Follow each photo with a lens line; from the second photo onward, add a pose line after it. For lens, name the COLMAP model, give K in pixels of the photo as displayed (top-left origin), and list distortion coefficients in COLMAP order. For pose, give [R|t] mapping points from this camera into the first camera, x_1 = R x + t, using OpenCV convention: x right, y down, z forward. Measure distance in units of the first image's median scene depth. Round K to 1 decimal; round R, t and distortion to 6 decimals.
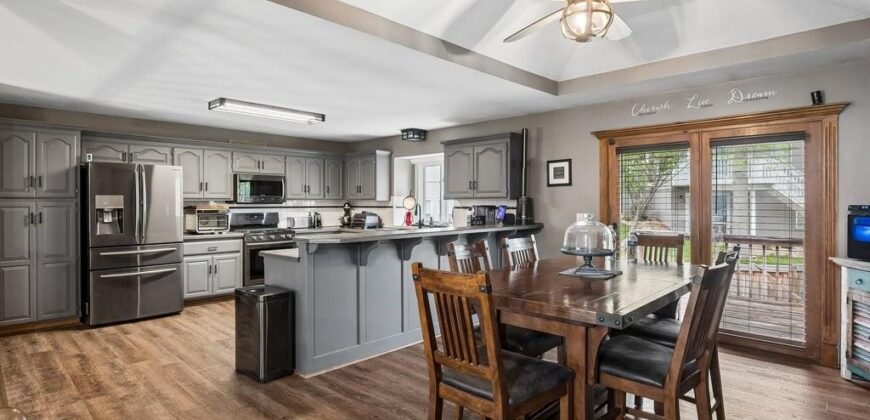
lens RADIAL K [[453.4, 0, 440.3], [0, 453.4, 204.1], [0, 0, 1]] dist [-0.011138, 0.000710]
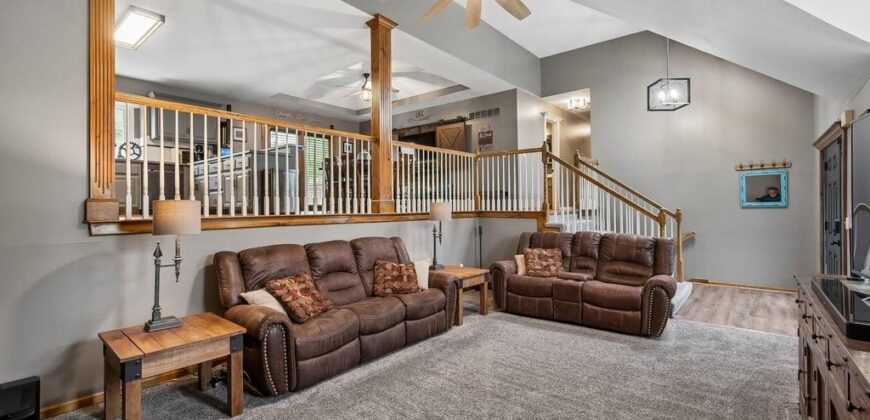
lens RADIAL K [[386.0, 0, 441.8], [0, 386.0, 205.8], [0, 0, 1]] dist [-0.008780, 0.000746]
pose [[-0.093175, 0.001822, 0.995648, -1.152785], [0.016515, 0.999864, -0.000284, 0.197810], [-0.995513, 0.016417, -0.093192, 0.293739]]
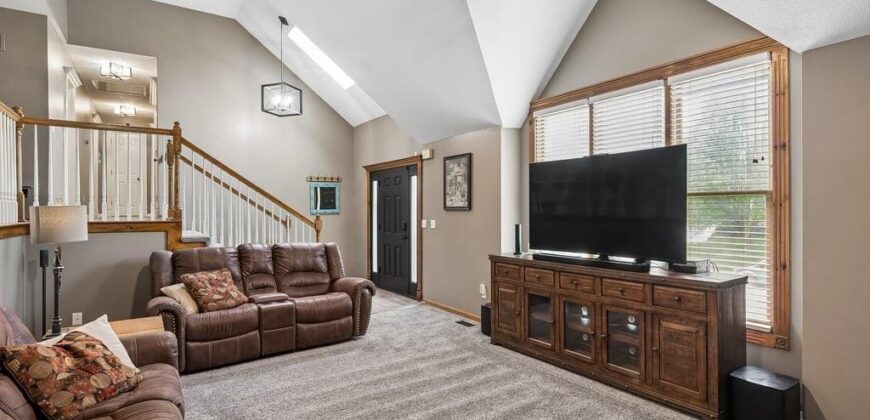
lens RADIAL K [[422.4, 0, 435.1], [0, 422.4, 209.5], [0, 0, 1]] dist [-0.006827, -0.000258]
pose [[-0.982862, 0.007643, 0.184186, -0.816467], [0.009305, 0.999923, 0.008161, 0.194053], [-0.184110, 0.009735, -0.982857, 0.585113]]
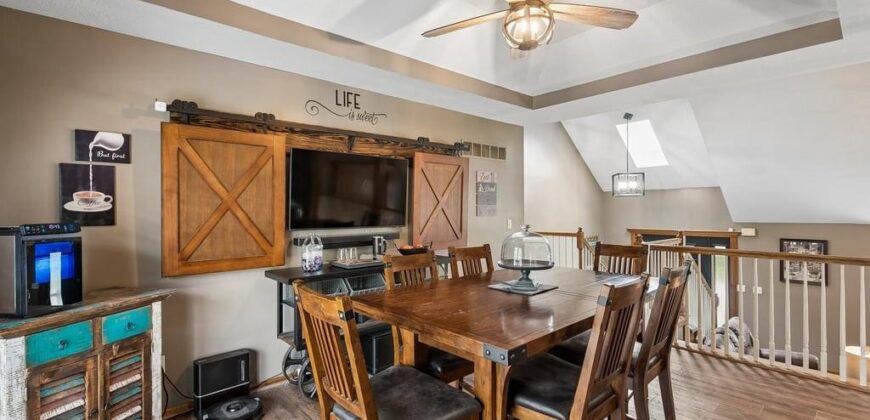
lens RADIAL K [[386.0, 0, 443.3], [0, 386.0, 210.4], [0, 0, 1]] dist [-0.008780, 0.000746]
pose [[-0.997610, 0.009129, 0.068487, 0.168761], [0.009790, 0.999909, 0.009309, -0.006524], [-0.068396, 0.009957, -0.997609, 0.763020]]
